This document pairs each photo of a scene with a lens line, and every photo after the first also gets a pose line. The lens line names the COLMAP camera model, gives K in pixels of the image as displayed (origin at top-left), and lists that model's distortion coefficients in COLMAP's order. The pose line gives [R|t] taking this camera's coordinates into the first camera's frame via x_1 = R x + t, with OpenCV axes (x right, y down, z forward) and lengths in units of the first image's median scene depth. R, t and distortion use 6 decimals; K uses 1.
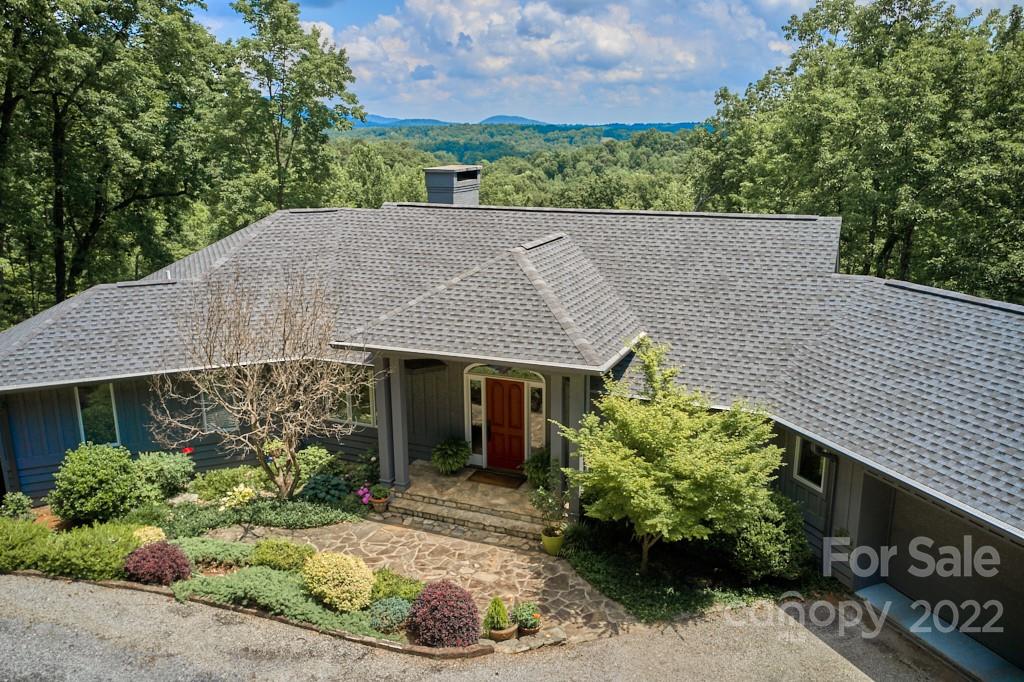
lens RADIAL K [[804.7, 0, 512.0], [0, 804.7, 341.0], [0, 0, 1]] dist [-0.002787, 0.011827]
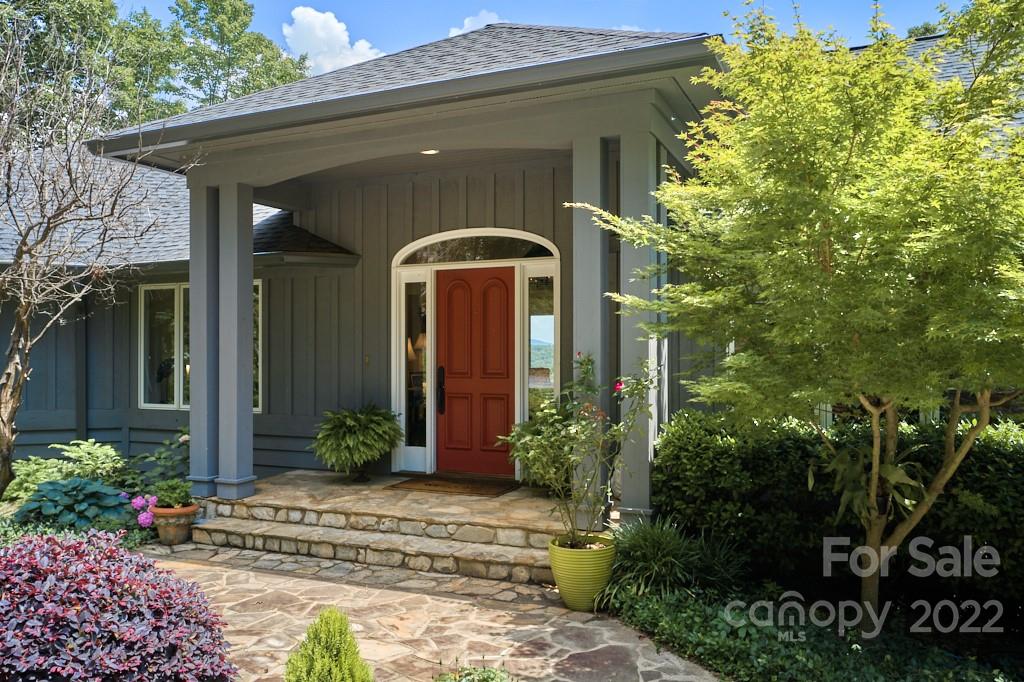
lens RADIAL K [[804.7, 0, 512.0], [0, 804.7, 341.0], [0, 0, 1]] dist [-0.002787, 0.011827]
pose [[0.999793, 0.006491, -0.019298, 0.024922], [-0.011445, 0.963059, -0.269047, 0.233302], [0.016839, 0.269213, 0.962934, 0.593583]]
